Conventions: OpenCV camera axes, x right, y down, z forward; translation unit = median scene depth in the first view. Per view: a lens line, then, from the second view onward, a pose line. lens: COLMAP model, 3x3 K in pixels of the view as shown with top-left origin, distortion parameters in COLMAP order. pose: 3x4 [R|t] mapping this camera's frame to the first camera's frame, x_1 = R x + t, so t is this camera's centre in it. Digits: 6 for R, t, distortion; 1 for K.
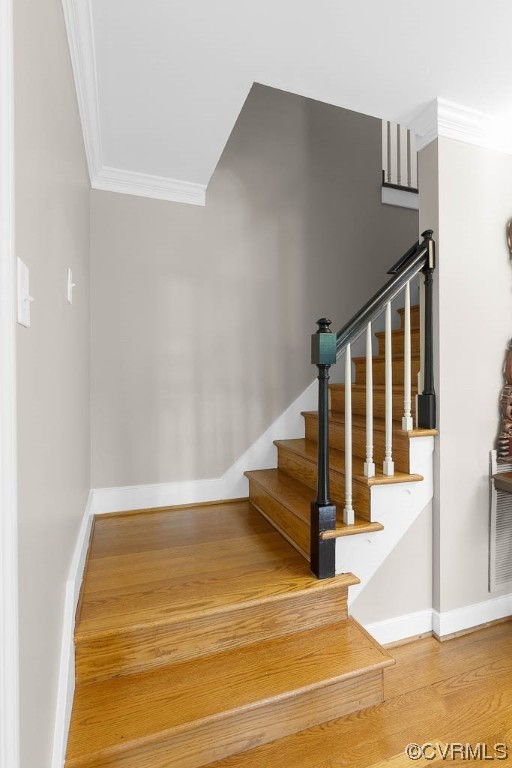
lens RADIAL K [[386.6, 0, 258.3], [0, 386.6, 377.0], [0, 0, 1]] dist [0.001594, -0.000196]
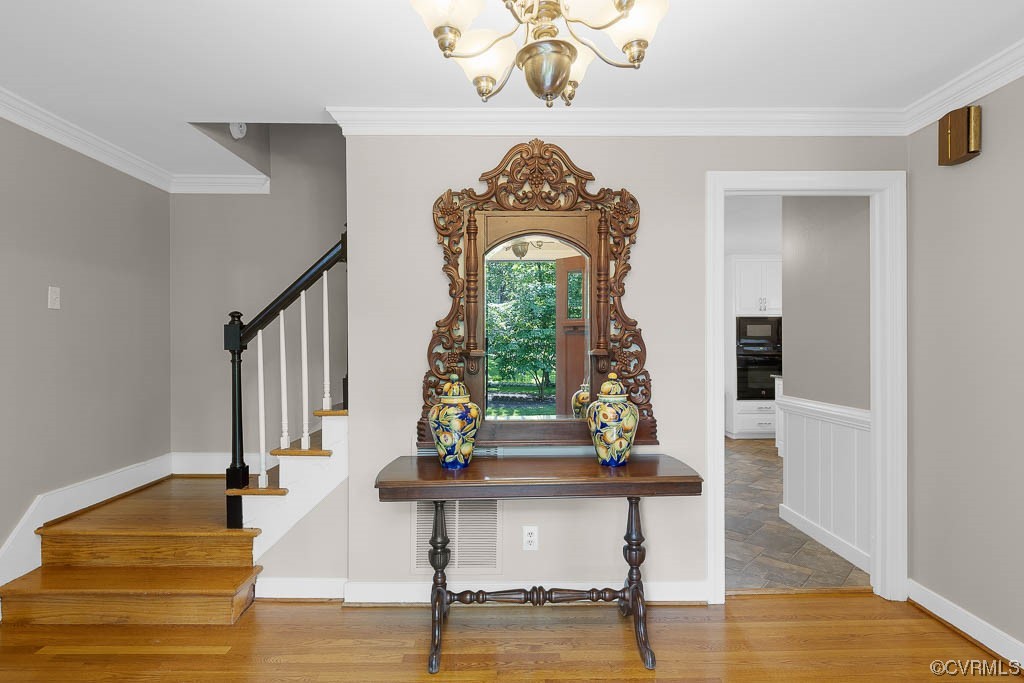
lens RADIAL K [[564.8, 0, 510.2], [0, 564.8, 347.3], [0, 0, 1]] dist [-0.002333, -0.000097]
pose [[0.940099, 0.006042, -0.340848, 1.572248], [-0.004662, 0.999977, 0.004868, -0.053363], [0.340869, -0.002988, 0.940106, -0.348562]]
